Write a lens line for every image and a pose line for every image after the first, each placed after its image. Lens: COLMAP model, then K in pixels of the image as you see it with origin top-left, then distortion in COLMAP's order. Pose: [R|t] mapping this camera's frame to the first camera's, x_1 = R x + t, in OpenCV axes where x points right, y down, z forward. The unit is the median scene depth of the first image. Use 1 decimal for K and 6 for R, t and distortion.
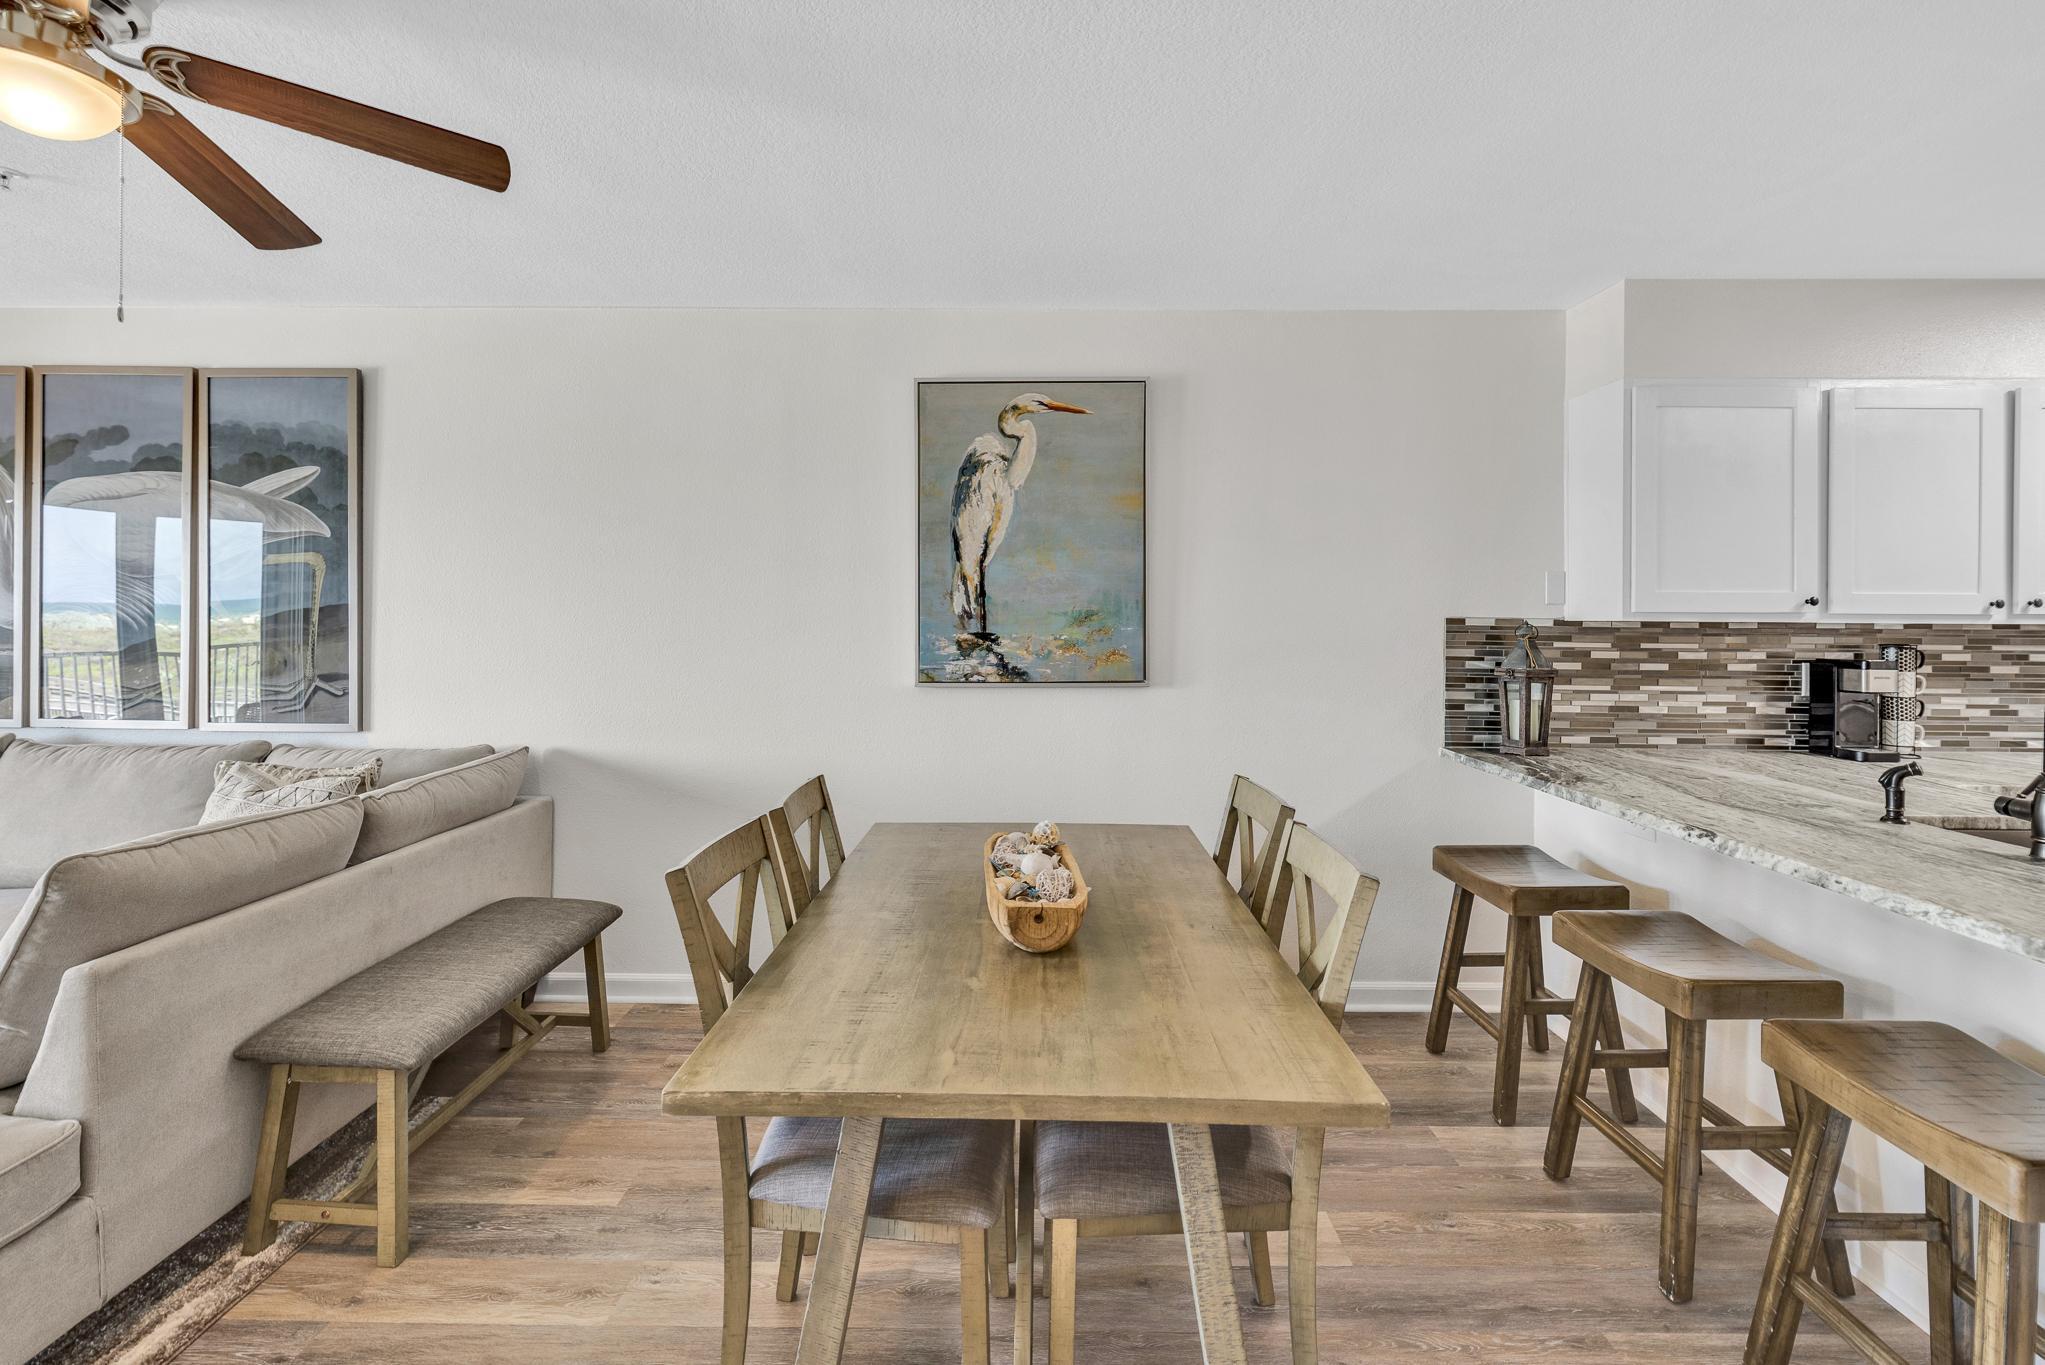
lens RADIAL K [[920.1, 0, 1022.3], [0, 920.1, 615.9], [0, 0, 1]] dist [0.001015, -0.000309]
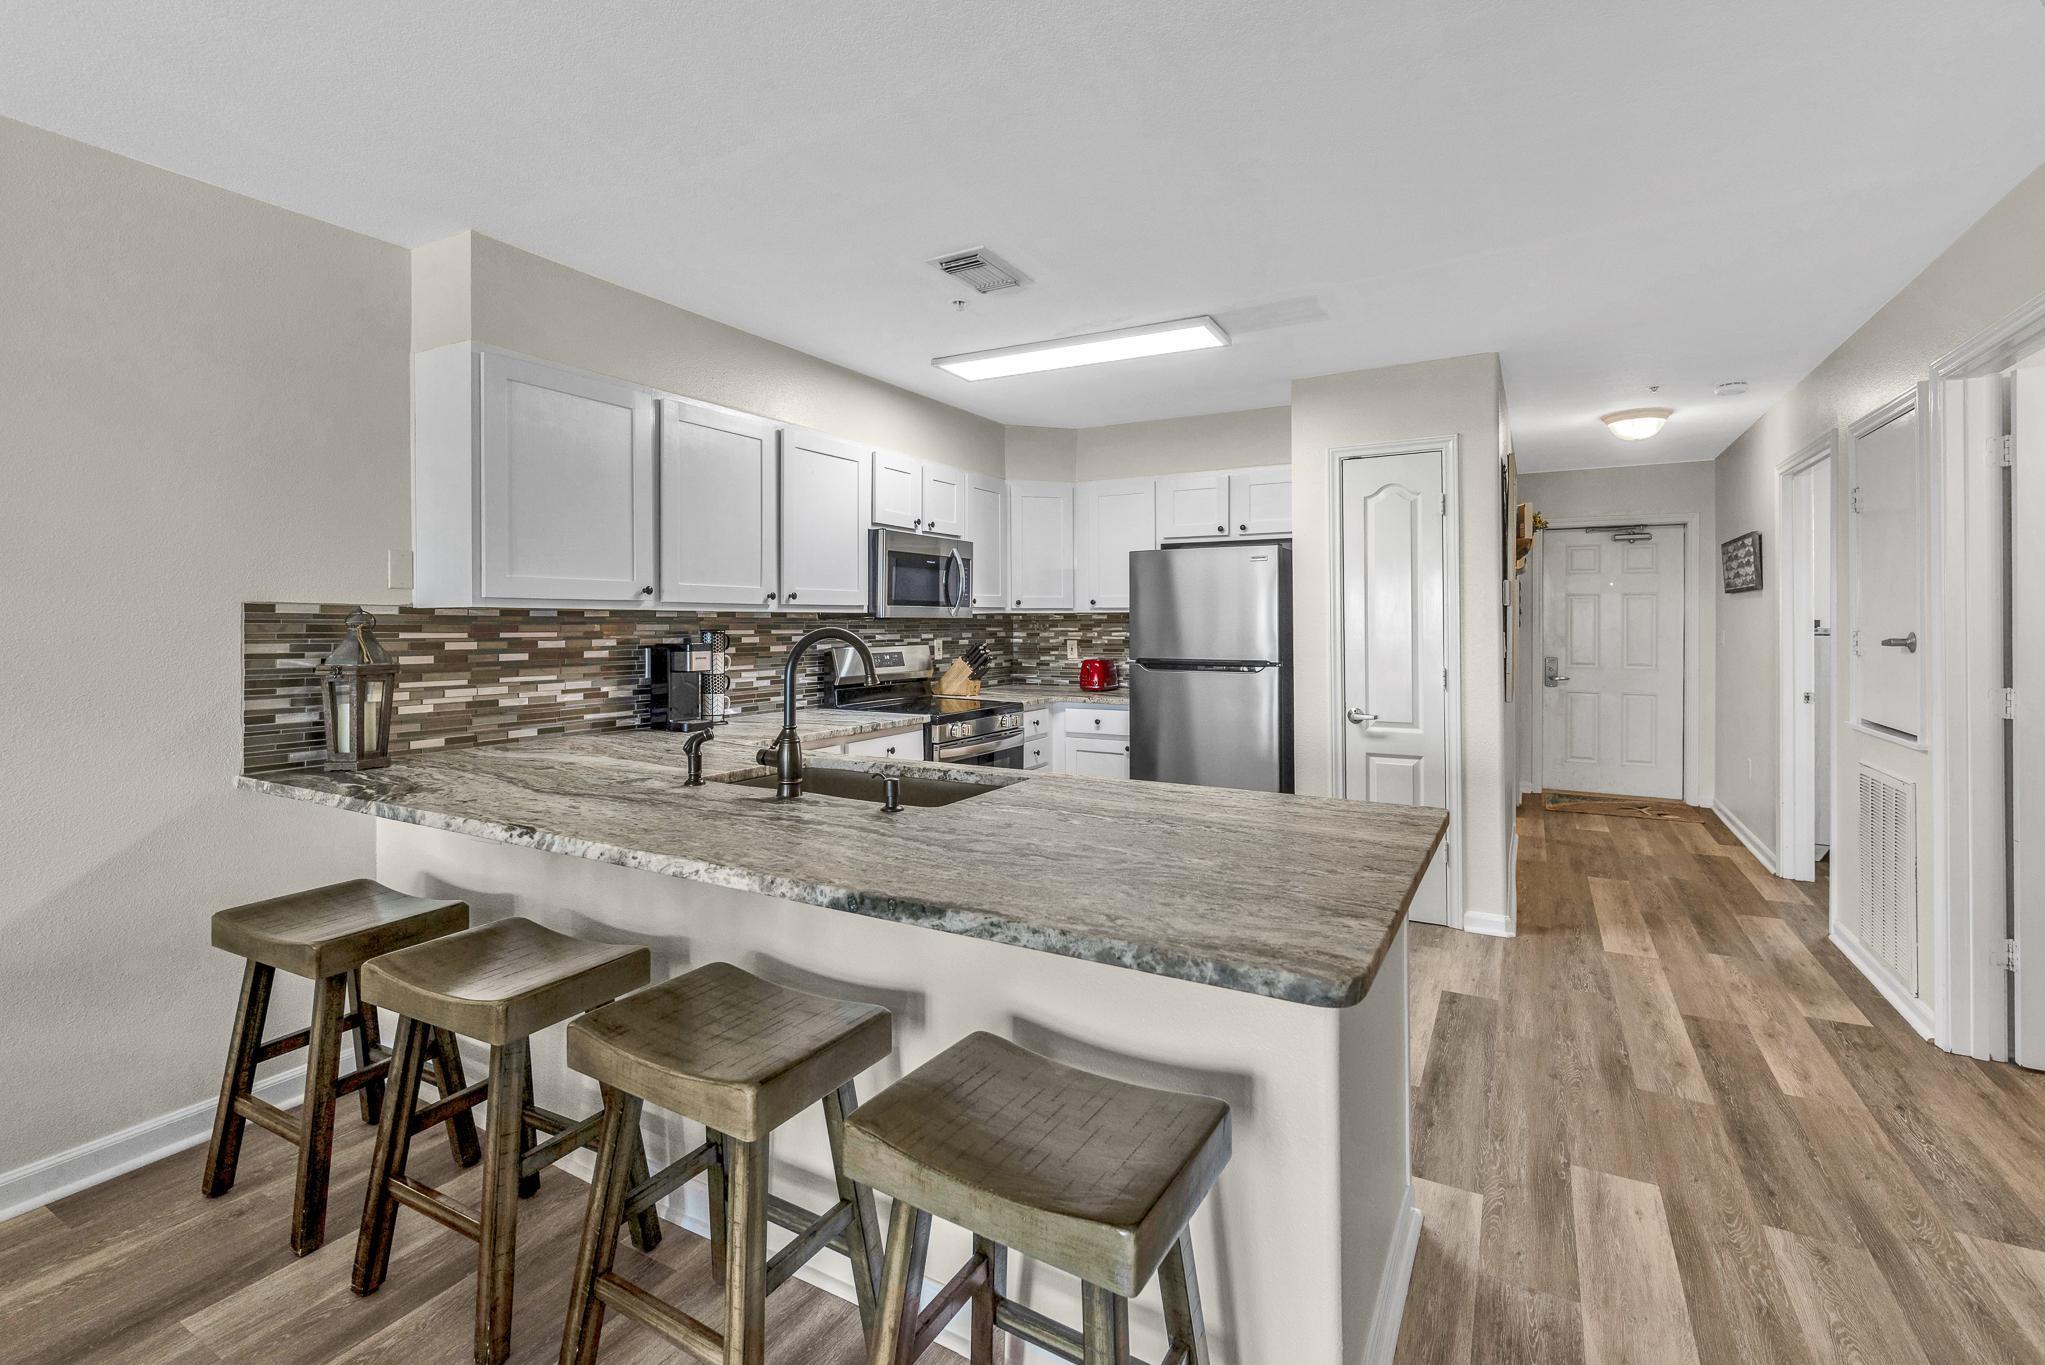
lens RADIAL K [[902.2, 0, 1020.1], [0, 902.2, 619.2], [0, 0, 1]] dist [0.000889, 0.000091]
pose [[0.489107, -0.002780, 0.872219, 0.135316], [0.003205, 0.999994, 0.001390, 0.017580], [-0.872218, 0.002115, 0.489113, 0.089113]]
